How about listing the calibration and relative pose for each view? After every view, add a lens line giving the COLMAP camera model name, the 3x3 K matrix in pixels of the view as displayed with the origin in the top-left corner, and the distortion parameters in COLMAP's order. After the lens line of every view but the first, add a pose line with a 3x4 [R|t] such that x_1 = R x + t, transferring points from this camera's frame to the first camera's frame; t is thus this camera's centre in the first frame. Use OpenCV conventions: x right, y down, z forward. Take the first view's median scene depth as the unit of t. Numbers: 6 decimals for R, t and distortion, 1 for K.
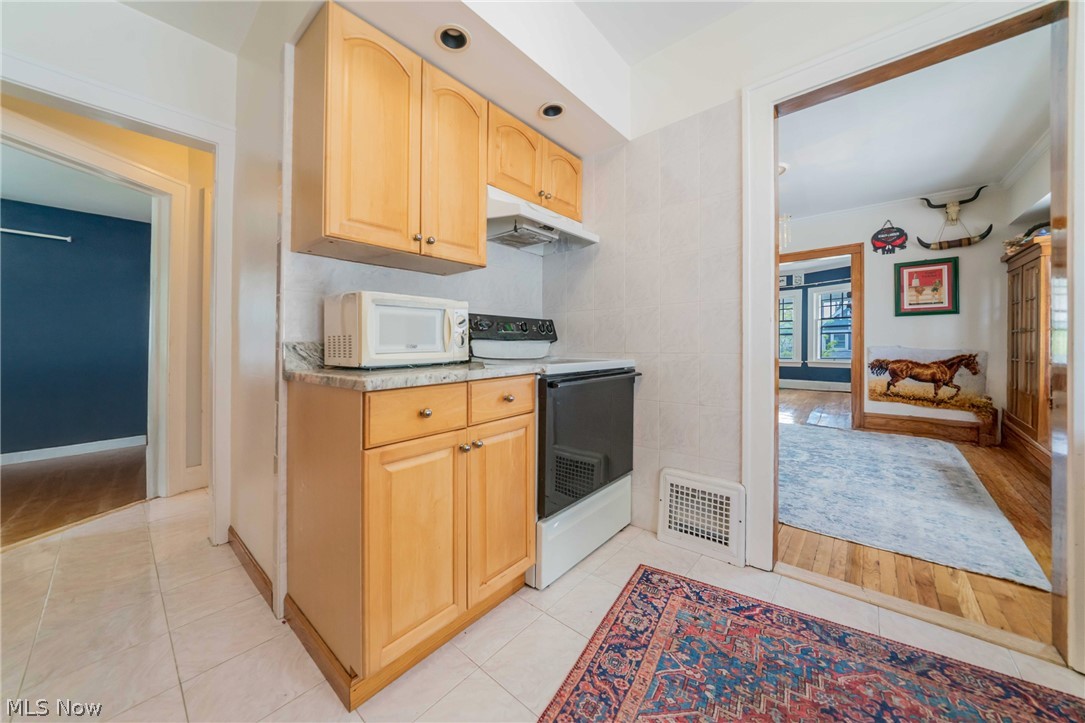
lens RADIAL K [[376.4, 0, 541.7], [0, 376.4, 343.4], [0, 0, 1]] dist [-0.008277, 0.000327]
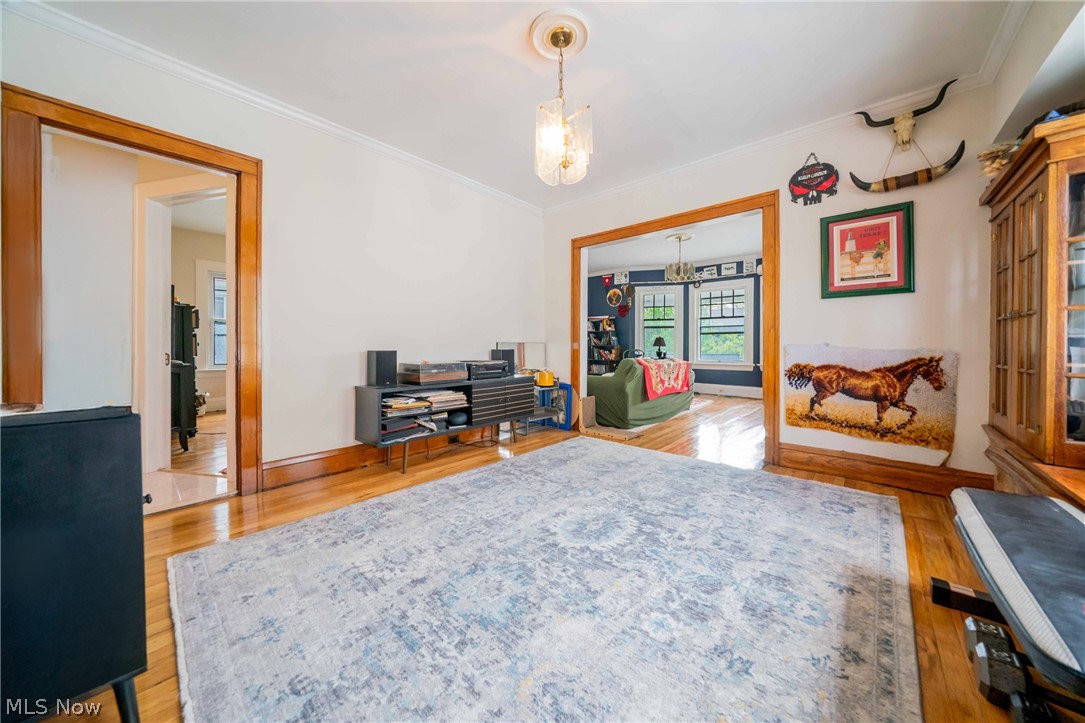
lens RADIAL K [[376.4, 0, 536.9], [0, 376.4, 342.2], [0, 0, 1]] dist [-0.008277, 0.000327]
pose [[0.999951, 0.007494, -0.006518, 0.469308], [-0.007523, 0.999962, -0.004437, 0.011374], [0.006485, 0.004486, 0.999969, 0.353116]]
